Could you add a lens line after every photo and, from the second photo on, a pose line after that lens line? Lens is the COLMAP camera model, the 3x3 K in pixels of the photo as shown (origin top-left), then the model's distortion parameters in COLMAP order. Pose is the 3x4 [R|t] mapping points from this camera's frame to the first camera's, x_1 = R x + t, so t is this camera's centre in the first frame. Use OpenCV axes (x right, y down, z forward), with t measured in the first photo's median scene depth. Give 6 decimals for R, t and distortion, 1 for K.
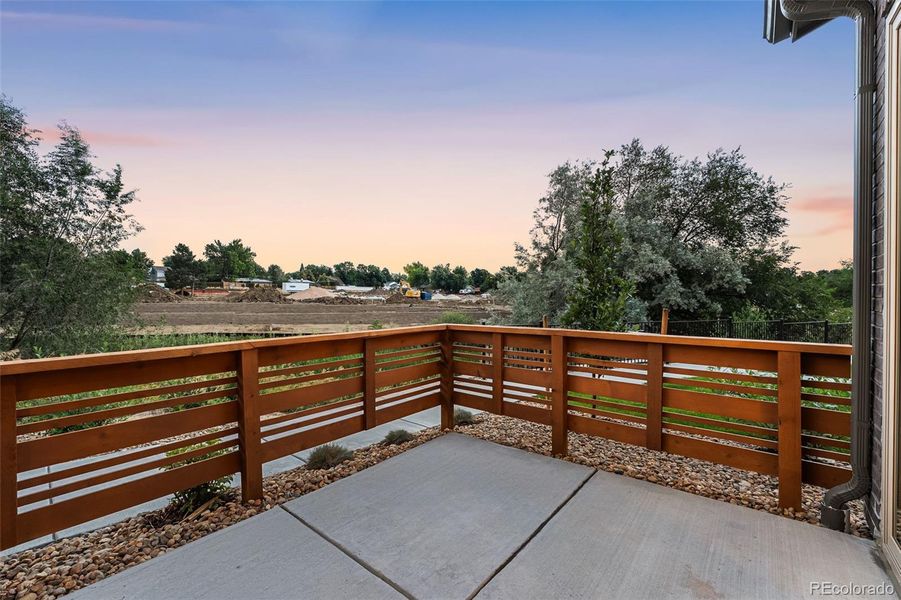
lens RADIAL K [[380.4, 0, 451.0], [0, 380.4, 297.9], [0, 0, 1]] dist [-0.006161, 0.001000]
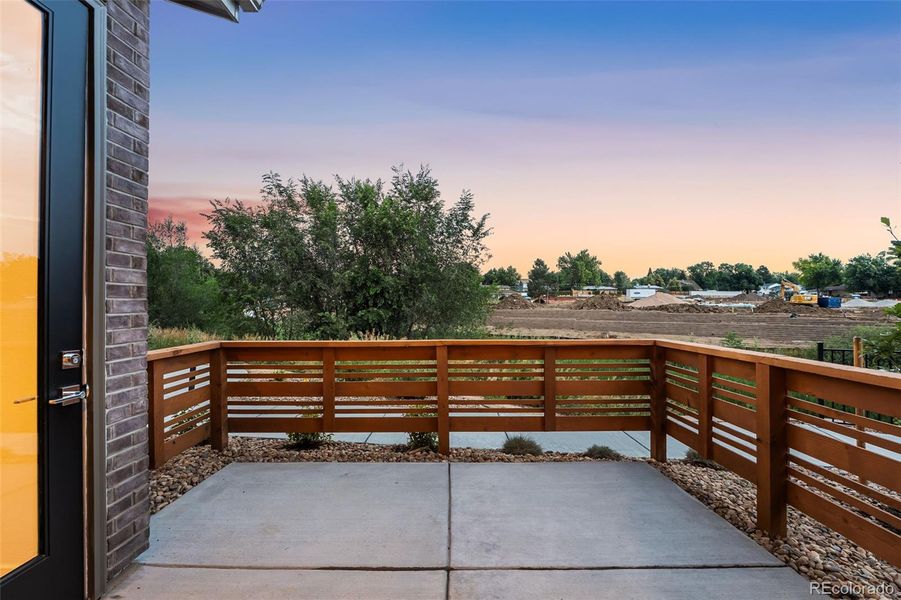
lens RADIAL K [[380.4, 0, 430.6], [0, 380.4, 305.8], [0, 0, 1]] dist [-0.006161, 0.001000]
pose [[0.631110, -0.000699, -0.775693, 0.301883], [0.001977, 0.999998, 0.000707, -0.008277], [0.775691, -0.001980, 0.631110, 0.047965]]
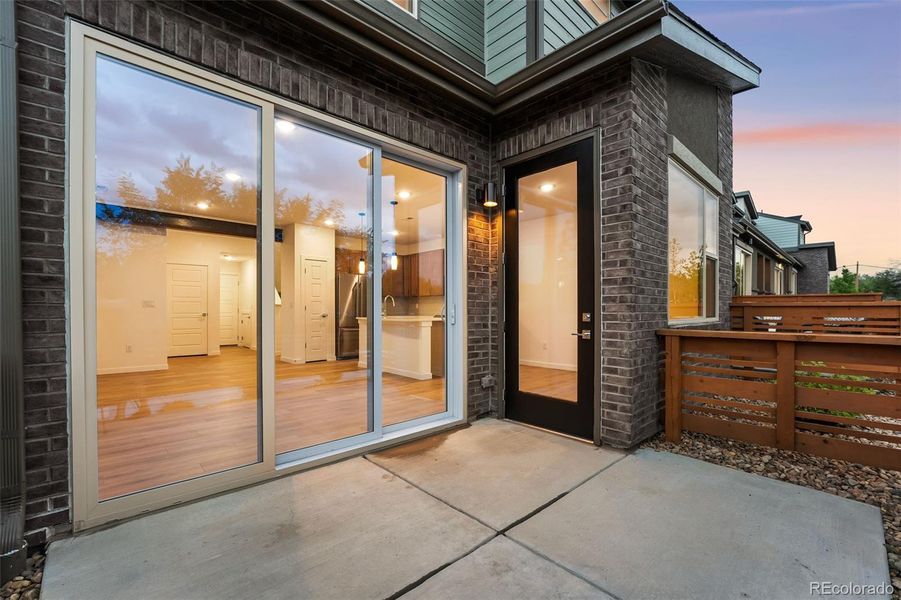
lens RADIAL K [[380.4, 0, 434.6], [0, 380.4, 311.0], [0, 0, 1]] dist [-0.006161, 0.001000]
pose [[-0.987187, 0.001107, 0.159564, 0.000217], [0.002454, 0.999963, 0.008245, 0.021593], [-0.159549, 0.008531, -0.987153, 0.758269]]
